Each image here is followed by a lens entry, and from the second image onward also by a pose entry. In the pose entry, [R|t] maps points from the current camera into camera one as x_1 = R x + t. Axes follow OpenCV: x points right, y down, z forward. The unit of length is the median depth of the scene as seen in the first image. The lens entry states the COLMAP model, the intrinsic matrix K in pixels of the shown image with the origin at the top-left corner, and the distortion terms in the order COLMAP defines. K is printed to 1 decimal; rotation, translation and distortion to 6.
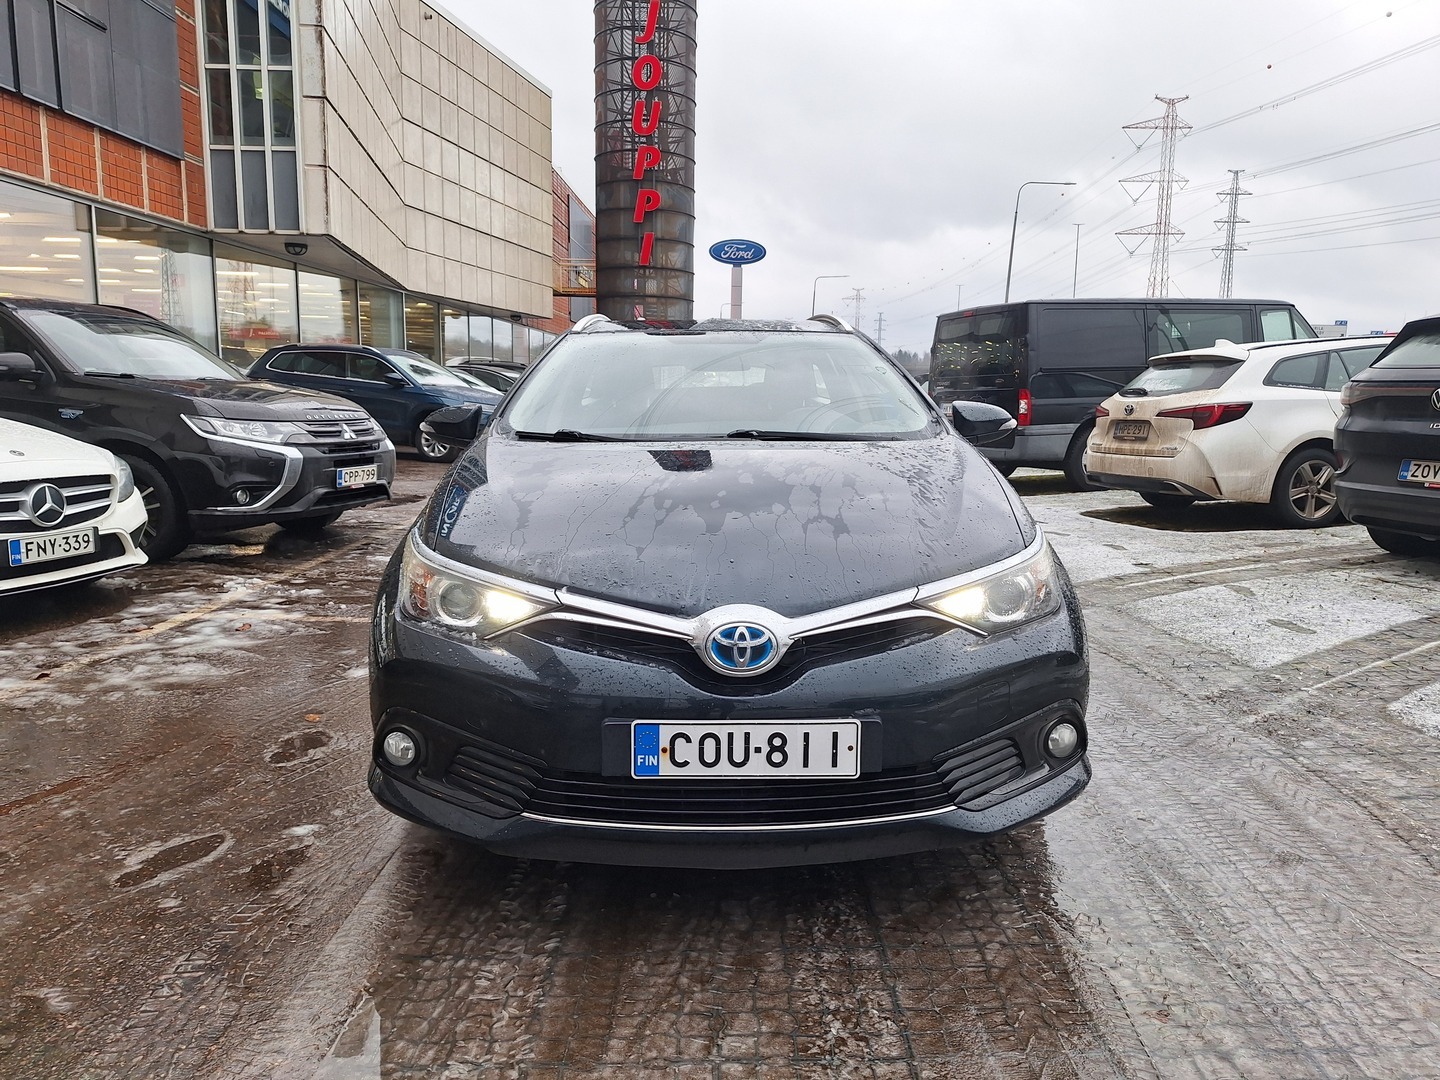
lens RADIAL K [[1002.9, 0, 726.6], [0, 1002.9, 536.3], [0, 0, 1]] dist [0.048108, -0.037103]
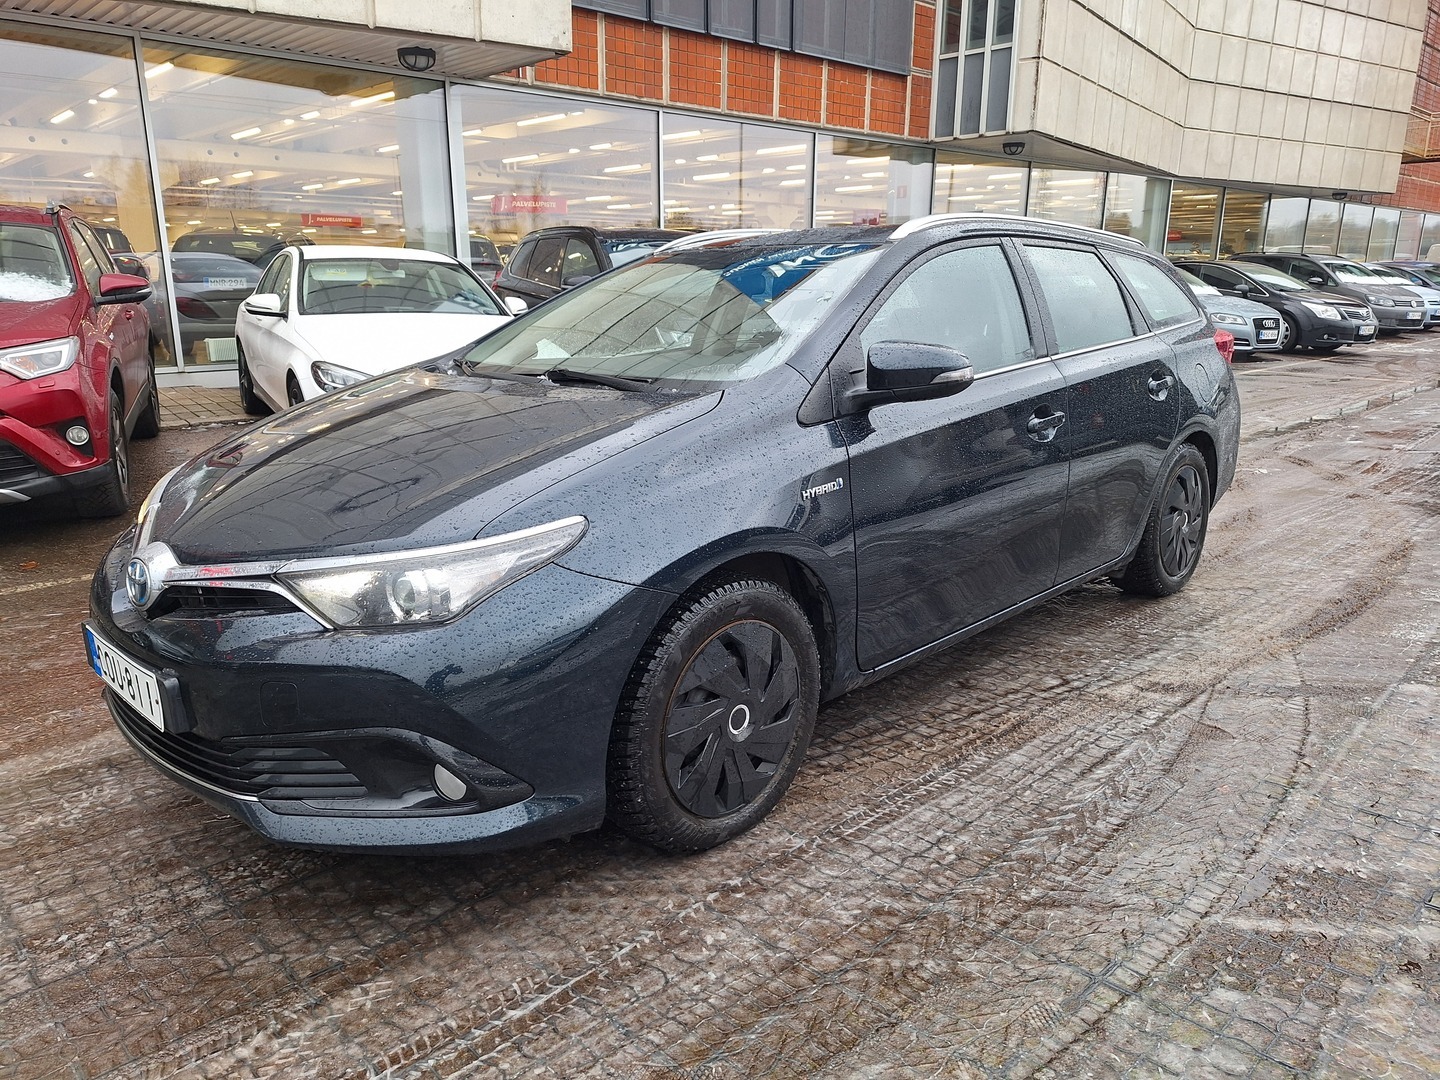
lens RADIAL K [[1002.9, 0, 726.6], [0, 1002.9, 536.3], [0, 0, 1]] dist [0.048108, -0.037103]
pose [[0.688646, 0.169602, -0.704983, 0.171233], [-0.098214, 0.985118, 0.141058, -0.021417], [0.718415, -0.027900, 0.695055, 0.100862]]
